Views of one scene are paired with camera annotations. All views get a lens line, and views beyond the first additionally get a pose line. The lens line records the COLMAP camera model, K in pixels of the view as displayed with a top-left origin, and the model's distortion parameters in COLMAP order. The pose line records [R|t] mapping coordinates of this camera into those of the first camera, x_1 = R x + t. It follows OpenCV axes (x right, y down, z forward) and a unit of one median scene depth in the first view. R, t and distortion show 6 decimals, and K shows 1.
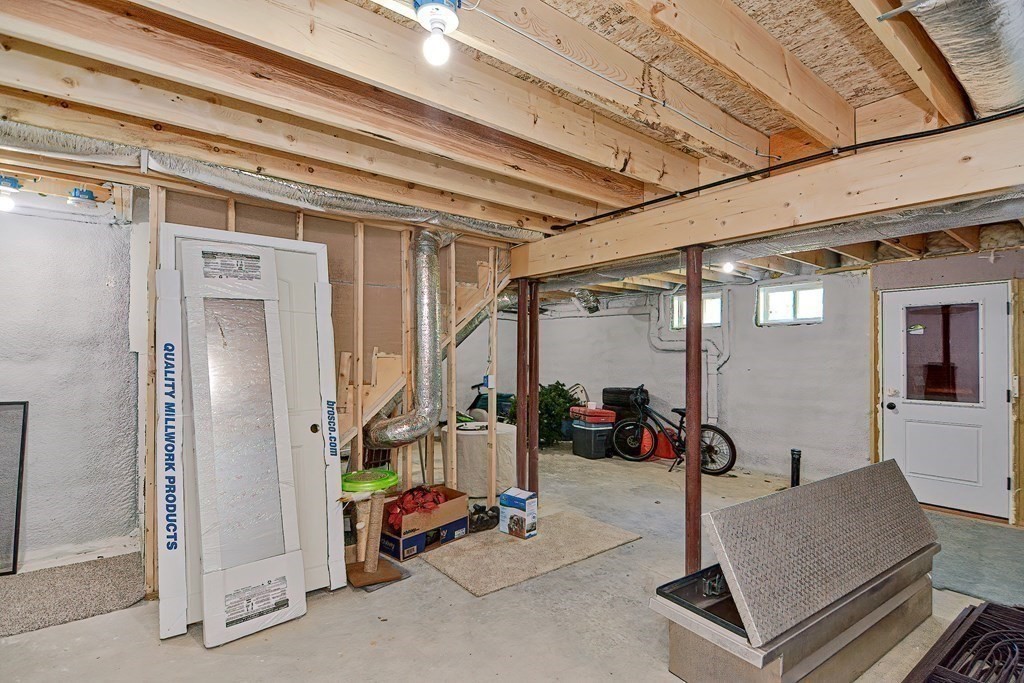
lens RADIAL K [[495.5, 0, 509.2], [0, 495.5, 347.3], [0, 0, 1]] dist [0.006758, -0.010990]
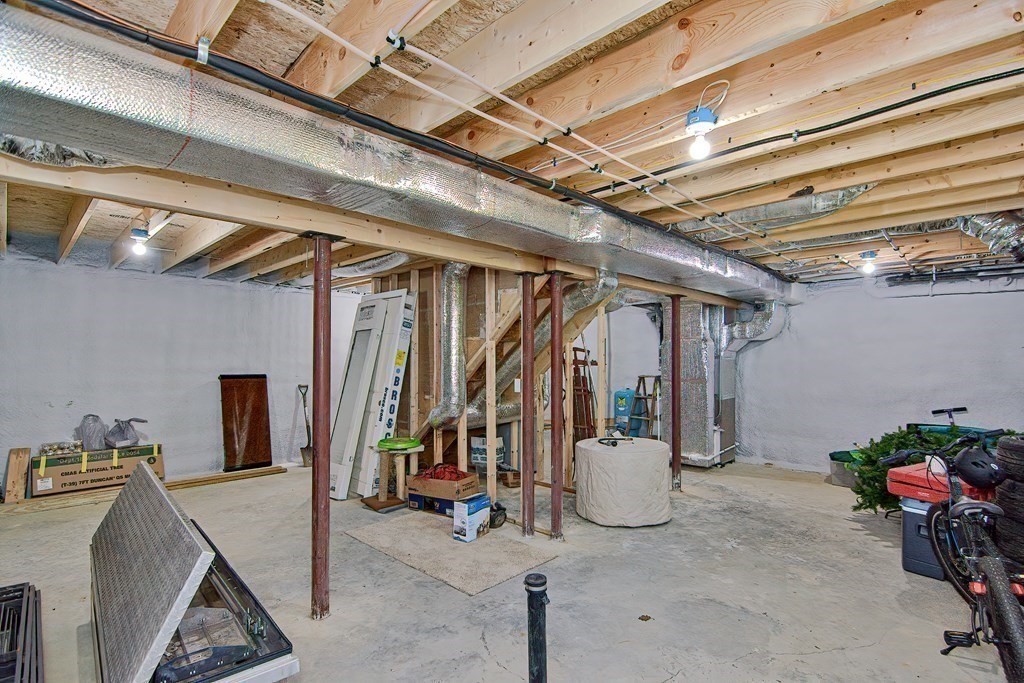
lens RADIAL K [[495.5, 0, 509.8], [0, 495.5, 347.4], [0, 0, 1]] dist [0.006758, -0.010990]
pose [[0.169449, -0.004257, -0.985530, 0.899818], [0.011483, 0.999931, -0.002345, -0.006155], [0.985472, -0.010920, 0.169486, 0.793380]]
